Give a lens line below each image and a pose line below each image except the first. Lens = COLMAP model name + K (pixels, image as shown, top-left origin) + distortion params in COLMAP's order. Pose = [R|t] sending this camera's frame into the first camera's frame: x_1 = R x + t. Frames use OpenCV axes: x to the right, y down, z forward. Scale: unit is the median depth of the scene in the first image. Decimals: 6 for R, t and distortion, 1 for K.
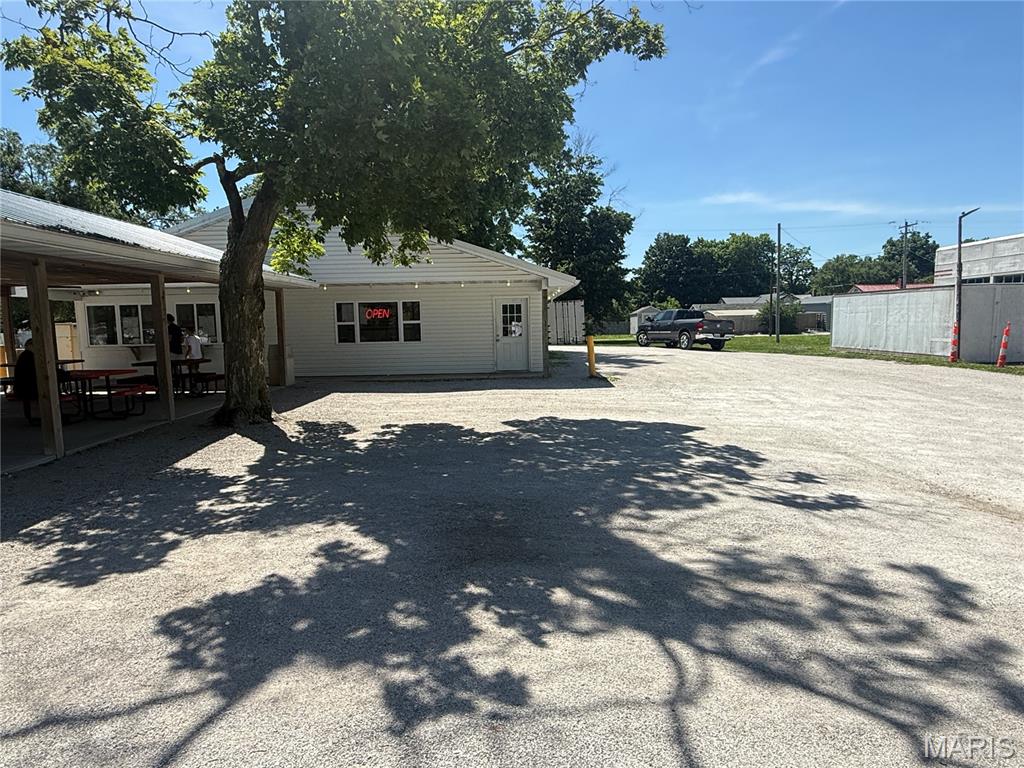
lens RADIAL K [[601.7, 0, 513.2], [0, 601.7, 388.1], [0, 0, 1]] dist [0.002648, -0.000414]
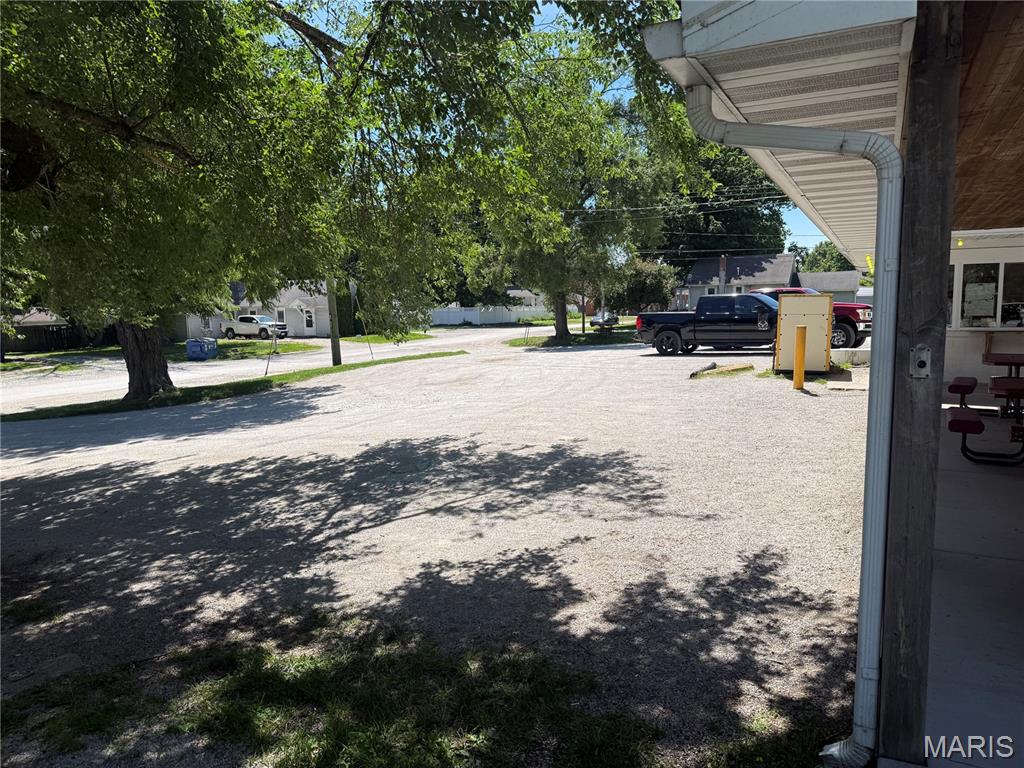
lens RADIAL K [[720.1, 0, 518.8], [0, 720.1, 385.4], [0, 0, 1]] dist [0.046768, -0.056265]
pose [[0.897186, 0.052195, -0.438558, -1.435468], [-0.048167, 0.998633, 0.020313, -0.009246], [0.439019, 0.002900, 0.898473, 0.228968]]
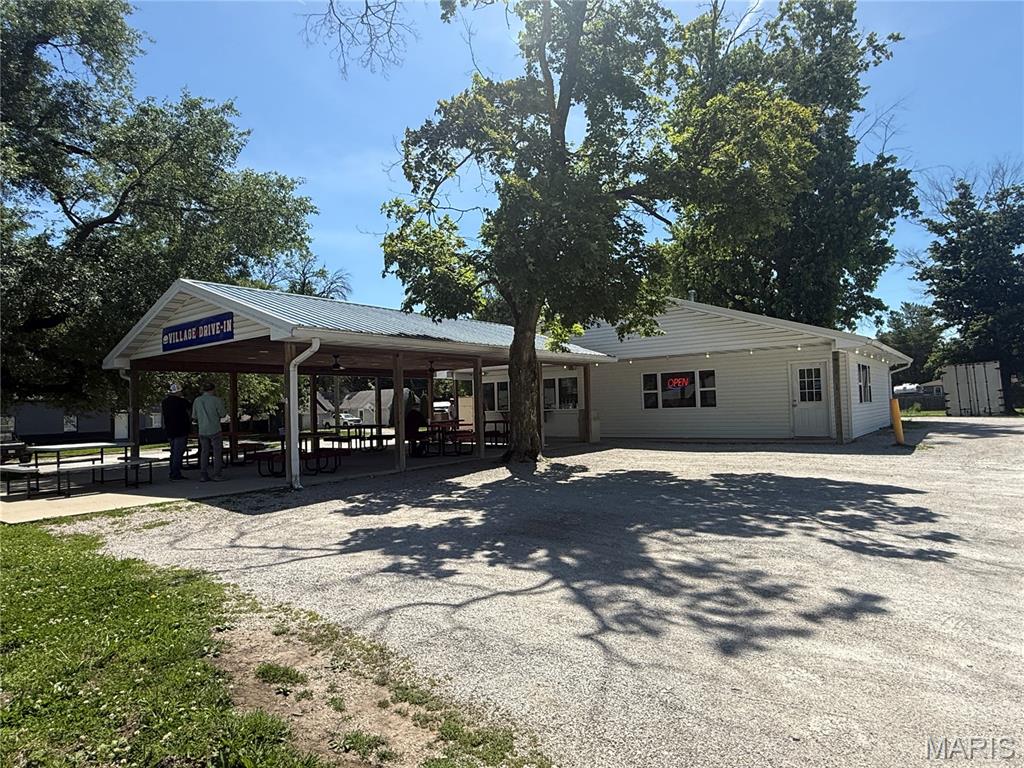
lens RADIAL K [[601.7, 0, 509.8], [0, 601.7, 376.3], [0, 0, 1]] dist [0.002648, -0.000414]
pose [[0.791330, -0.037155, -0.610259, 0.376500], [-0.051385, 0.990578, -0.126941, 0.040035], [0.609225, 0.131810, 0.781966, -0.105636]]
